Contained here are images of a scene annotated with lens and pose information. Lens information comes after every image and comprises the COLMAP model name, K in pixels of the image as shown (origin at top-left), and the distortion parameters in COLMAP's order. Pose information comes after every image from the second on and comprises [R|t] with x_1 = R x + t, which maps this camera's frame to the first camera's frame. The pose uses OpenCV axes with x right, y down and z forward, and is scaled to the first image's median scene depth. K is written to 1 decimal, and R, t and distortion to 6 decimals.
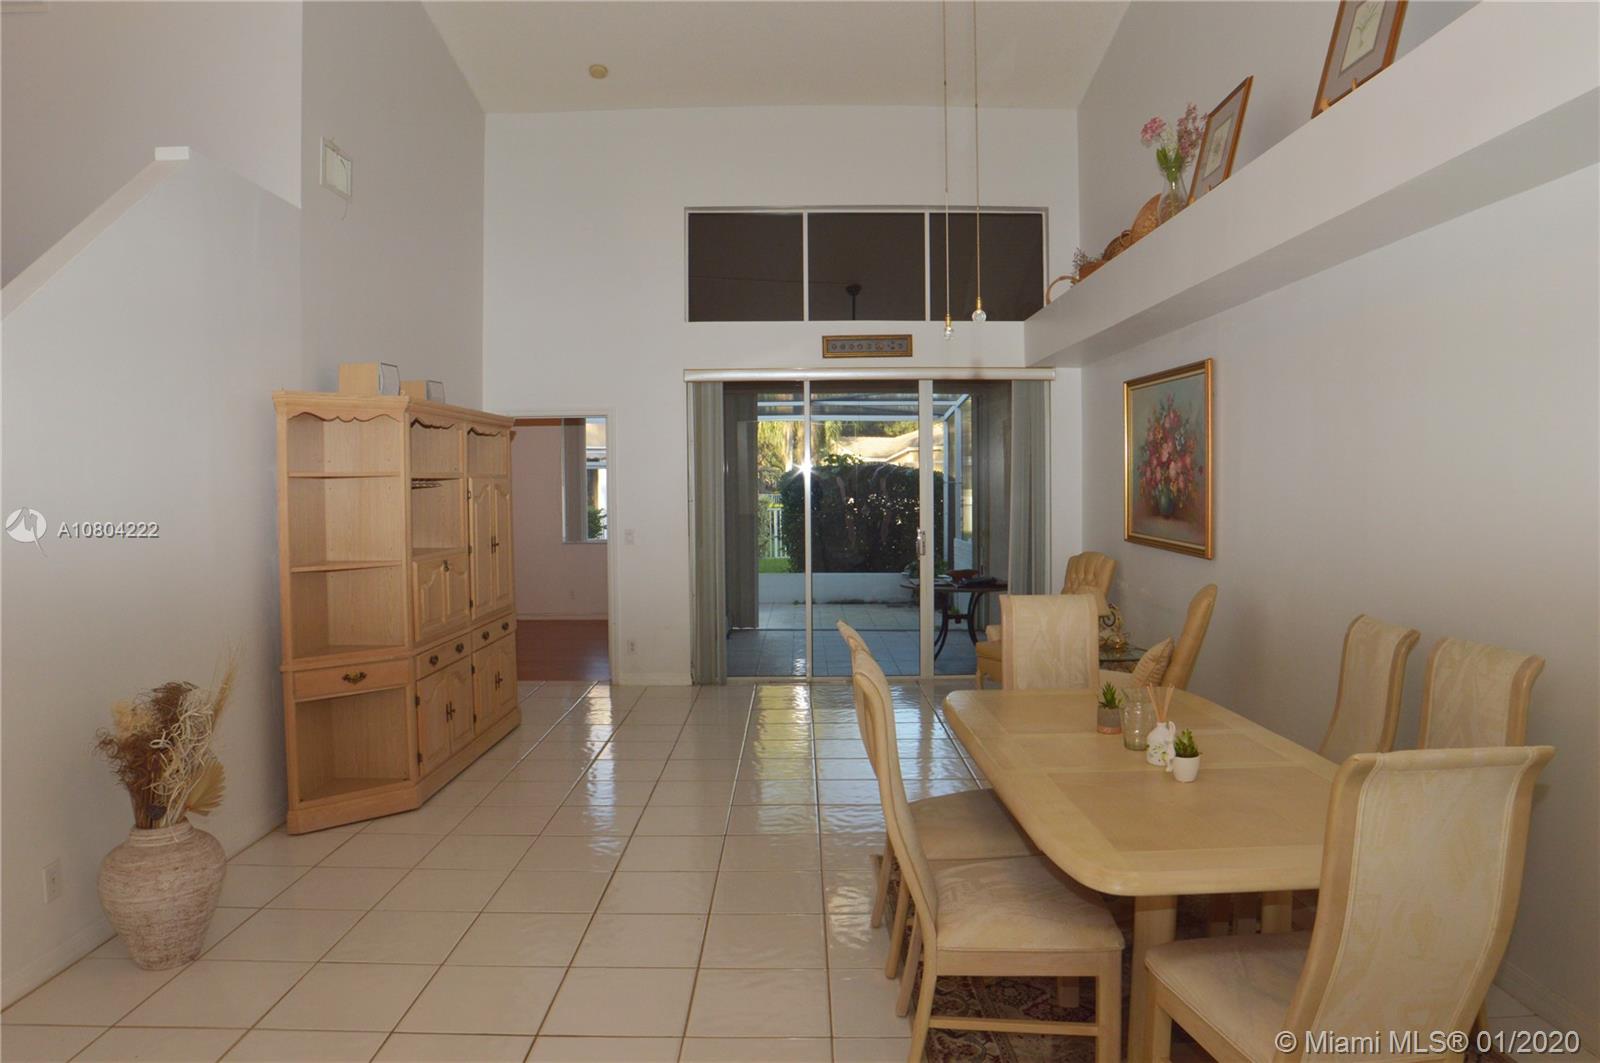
lens RADIAL K [[1010.4, 0, 806.5], [0, 1010.4, 514.6], [0, 0, 1]] dist [-0.118429, 0.048763]
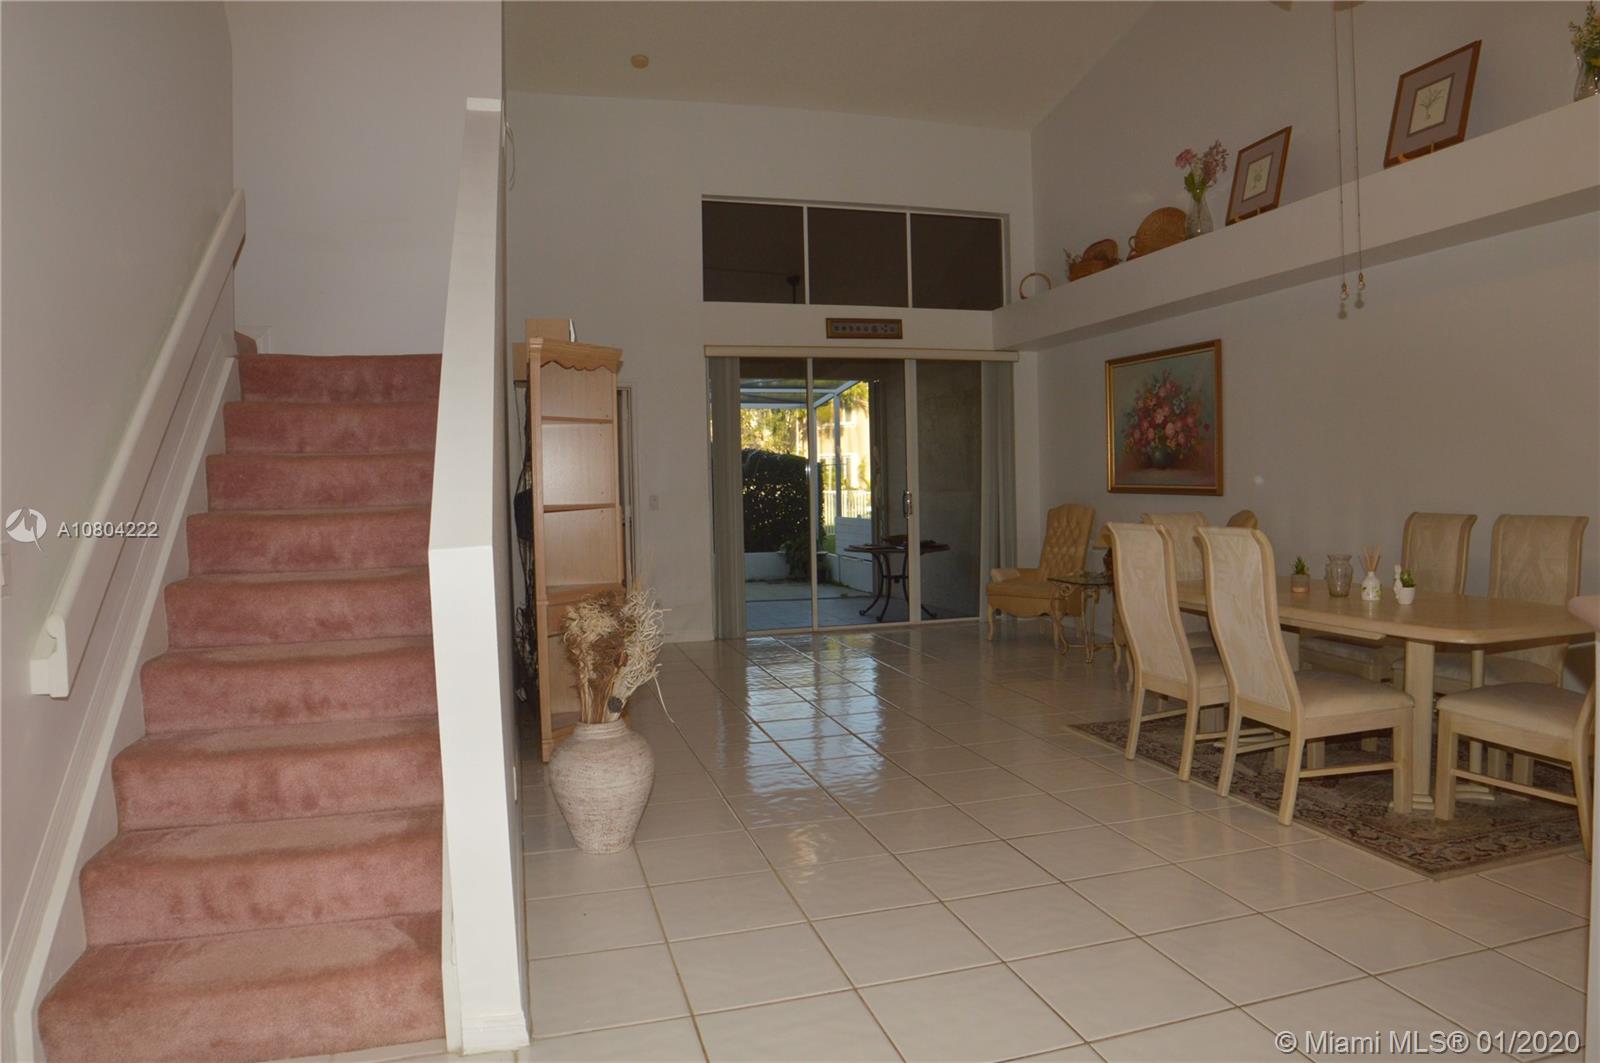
lens RADIAL K [[1010.4, 0, 809.0], [0, 1010.4, 515.3], [0, 0, 1]] dist [-0.118429, 0.048763]
pose [[0.962714, -0.021832, 0.269638, -0.395899], [0.022809, 0.999740, -0.000491, 0.051595], [-0.269557, 0.006623, 0.962962, -0.079342]]
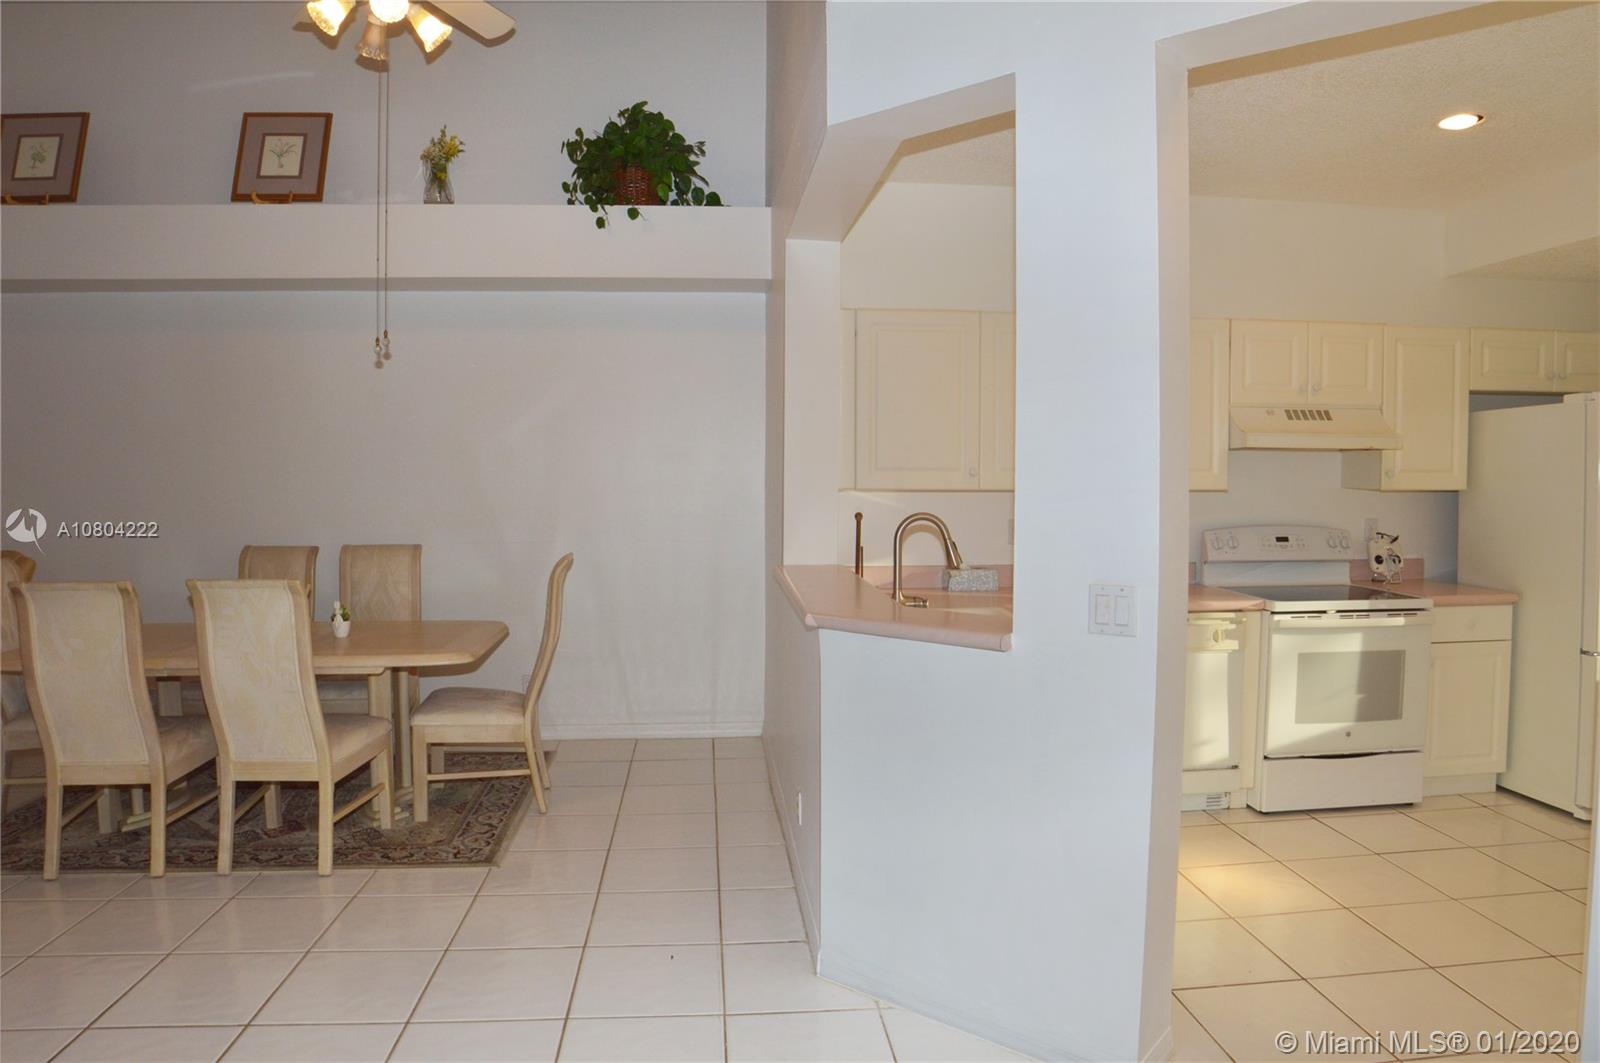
lens RADIAL K [[1010.4, 0, 804.3], [0, 1010.4, 513.9], [0, 0, 1]] dist [-0.118429, 0.048763]
pose [[-0.090873, -0.033858, 0.995287, -0.561668], [0.035087, 0.998693, 0.037177, 0.017906], [-0.995244, 0.038300, -0.089566, 0.177699]]
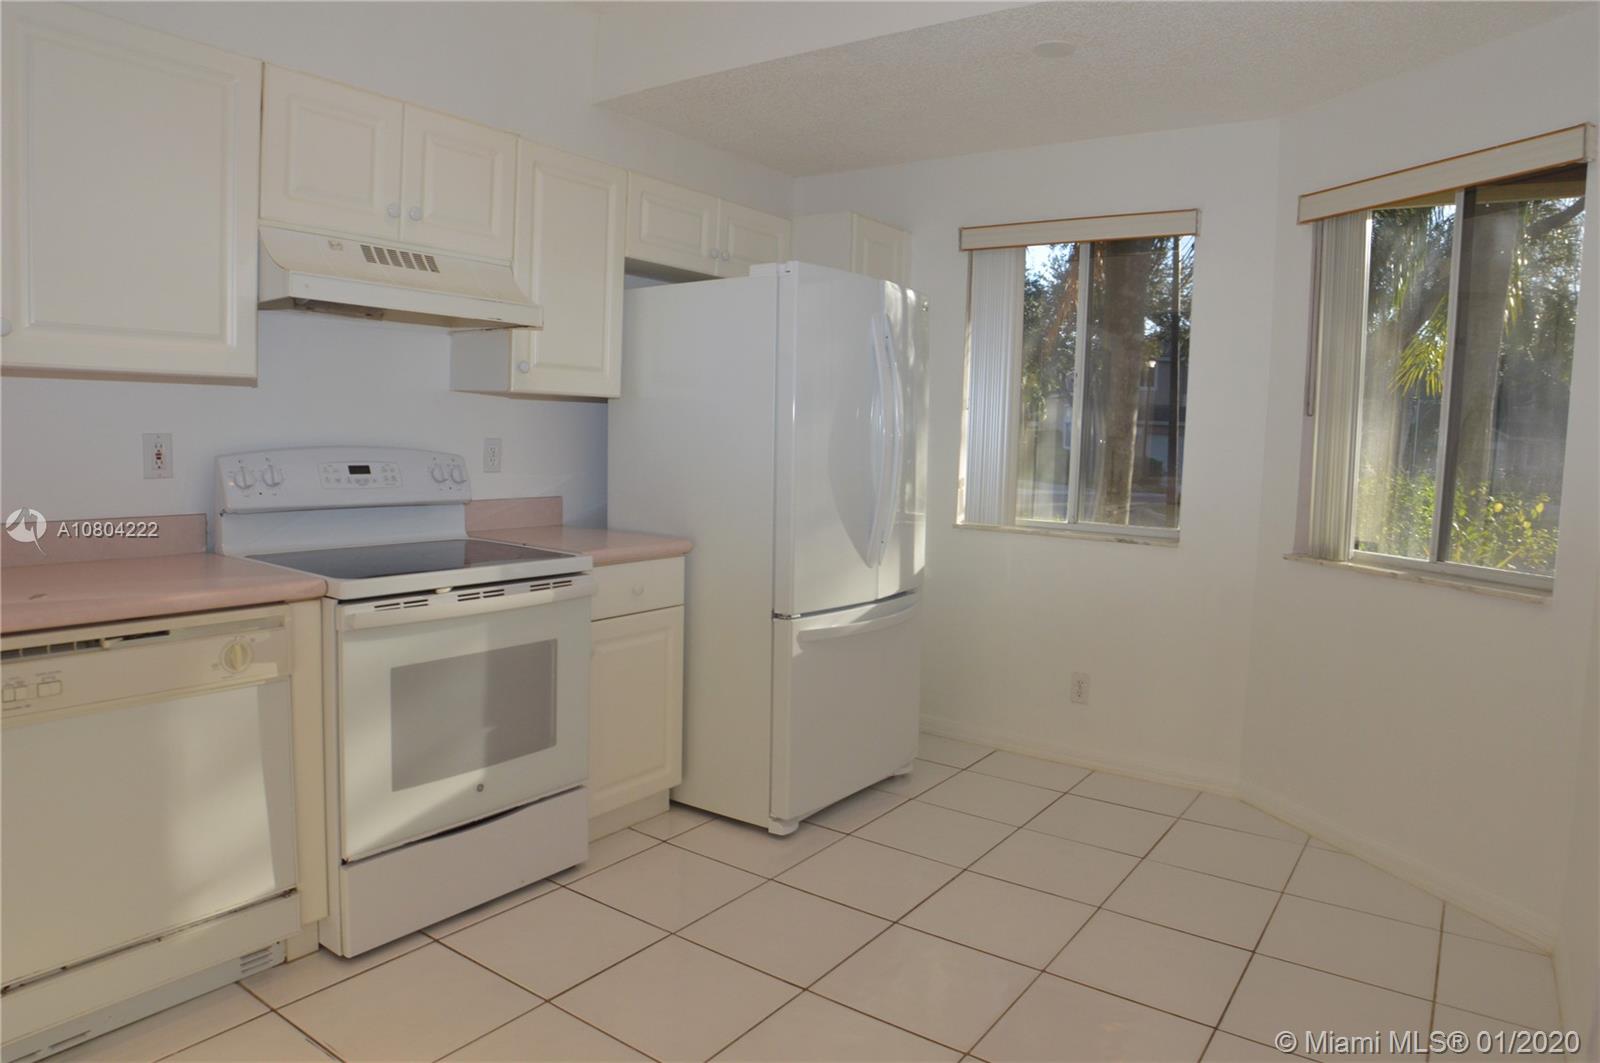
lens RADIAL K [[1010.4, 0, 803.6], [0, 1010.4, 511.6], [0, 0, 1]] dist [-0.118429, 0.048763]
pose [[-0.812016, -0.063348, 0.580187, -0.263291], [-0.004246, 0.994707, 0.102664, 0.051284], [-0.583620, 0.080901, -0.807987, -0.011658]]
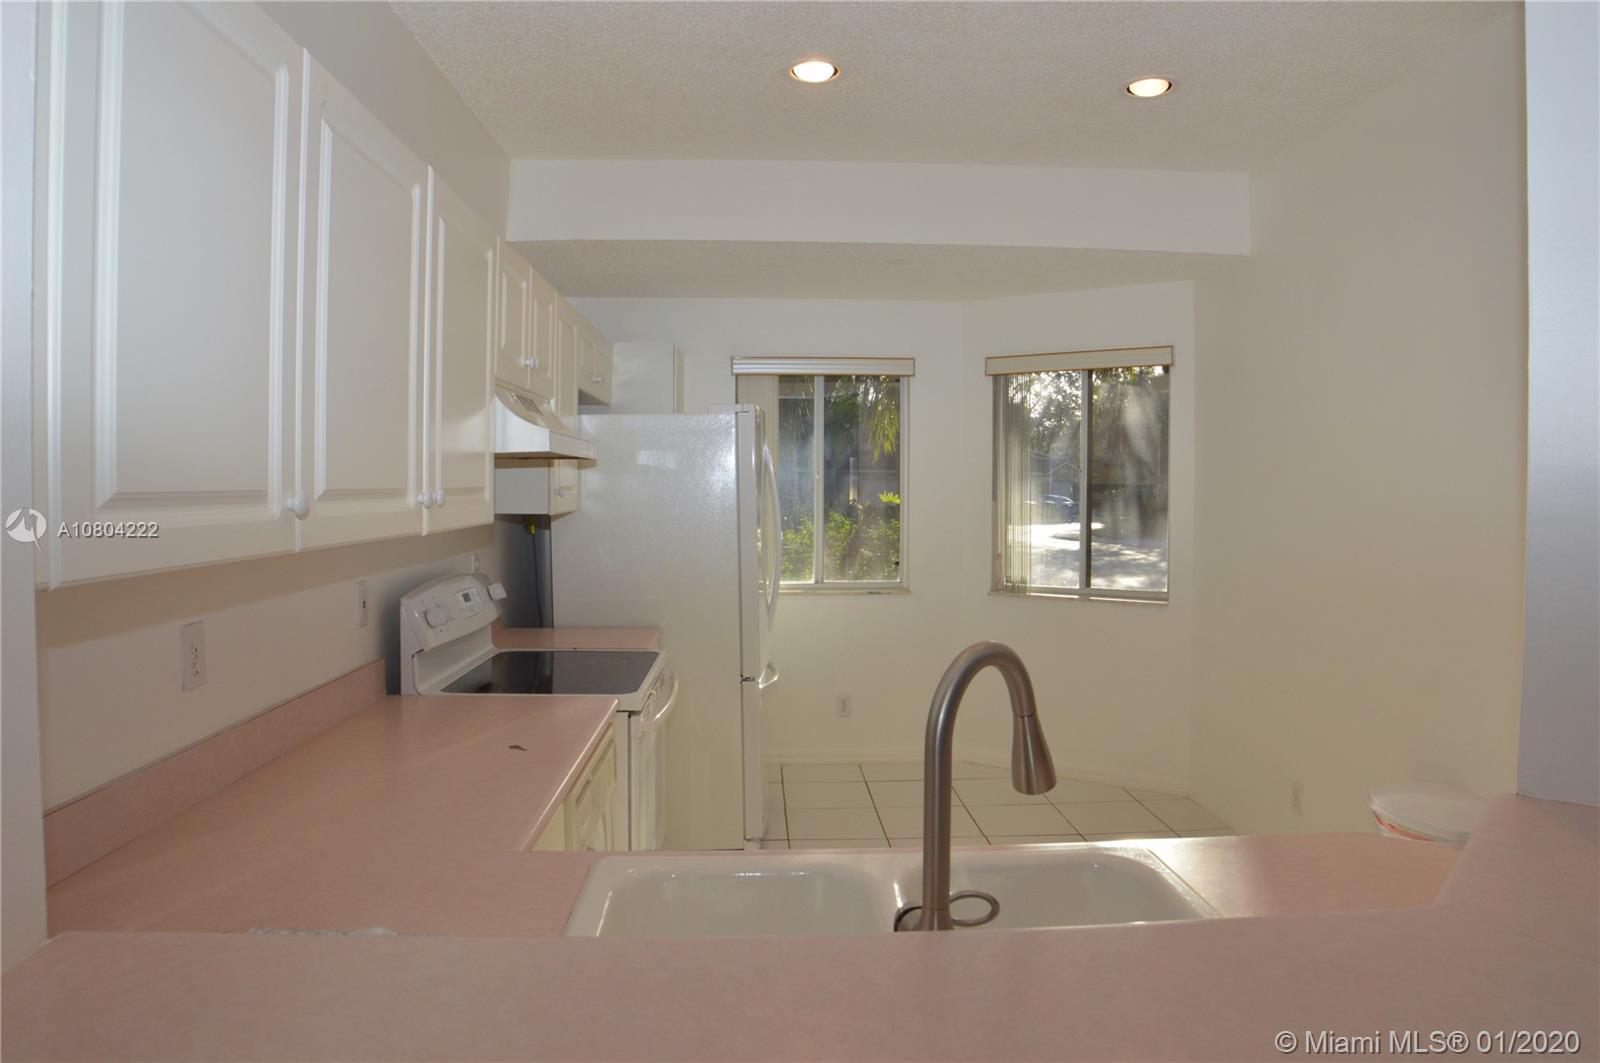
lens RADIAL K [[1010.4, 0, 804.1], [0, 1010.4, 524.7], [0, 0, 1]] dist [-0.118429, 0.048763]
pose [[-0.999179, 0.009698, -0.039331, 0.033281], [0.006723, 0.997155, 0.075079, 0.007167], [0.039948, 0.074753, -0.996402, 0.235115]]
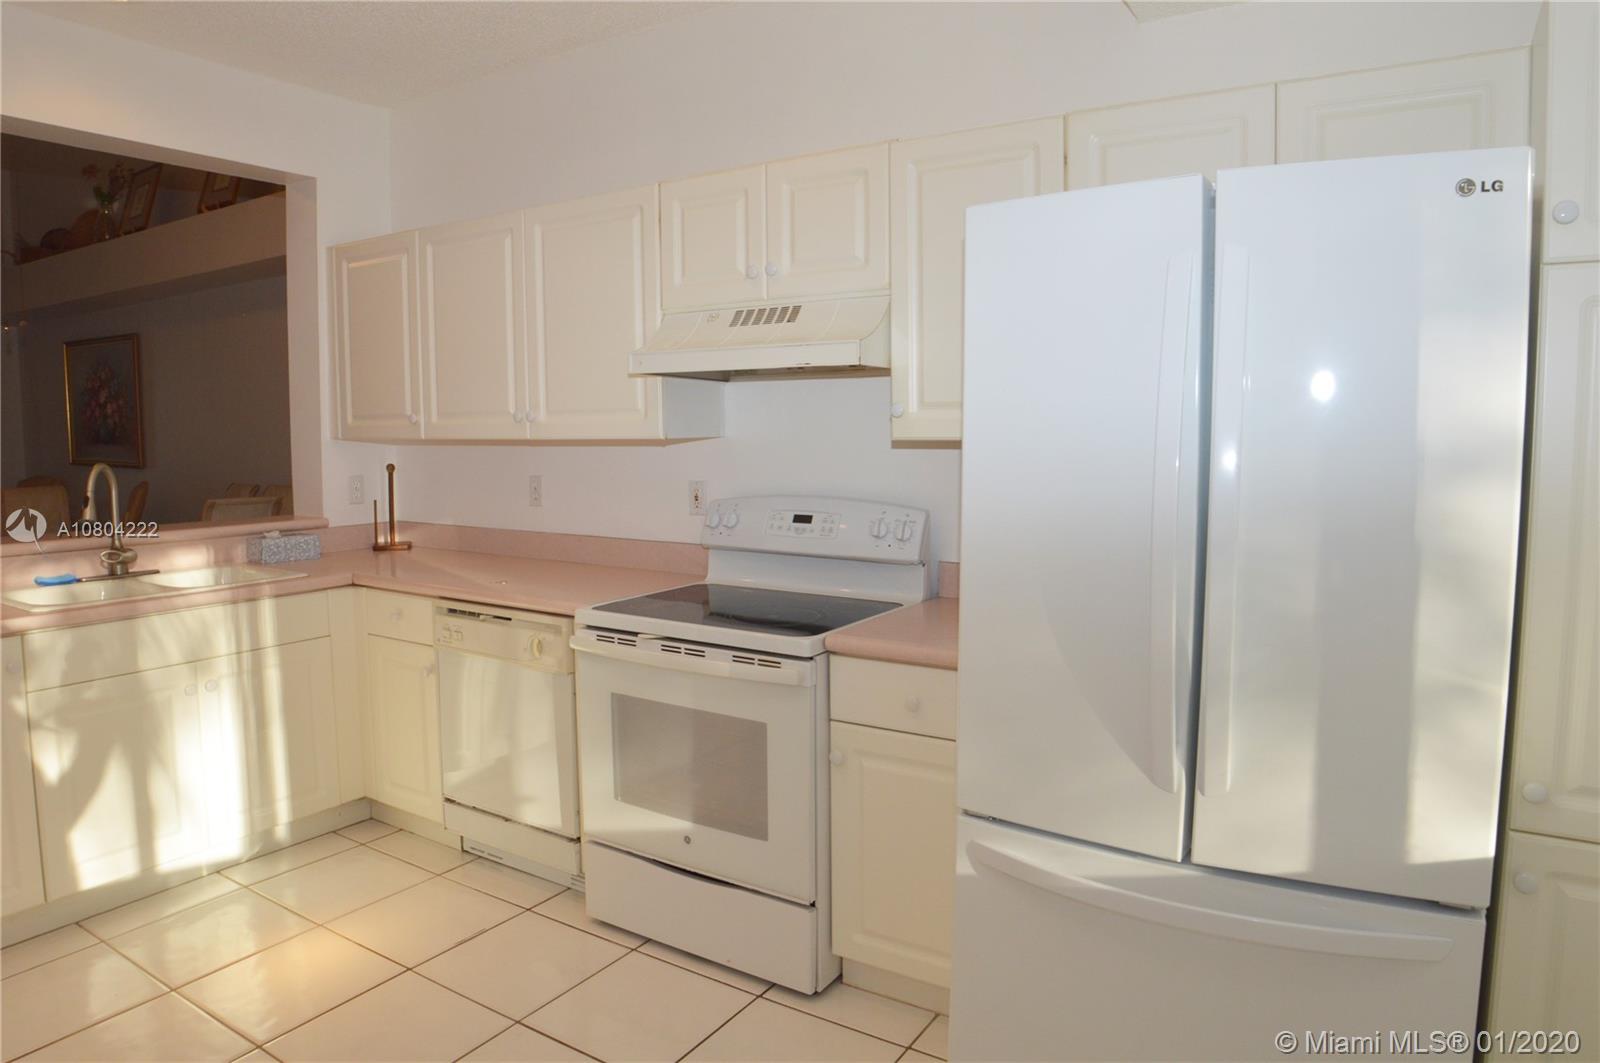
lens RADIAL K [[1010.4, 0, 806.4], [0, 1010.4, 514.6], [0, 0, 1]] dist [-0.118429, 0.048763]
pose [[0.542389, -0.064492, 0.837649, -0.235824], [0.027348, 0.997876, 0.059120, 0.048831], [-0.839682, -0.009158, 0.543000, -0.546987]]
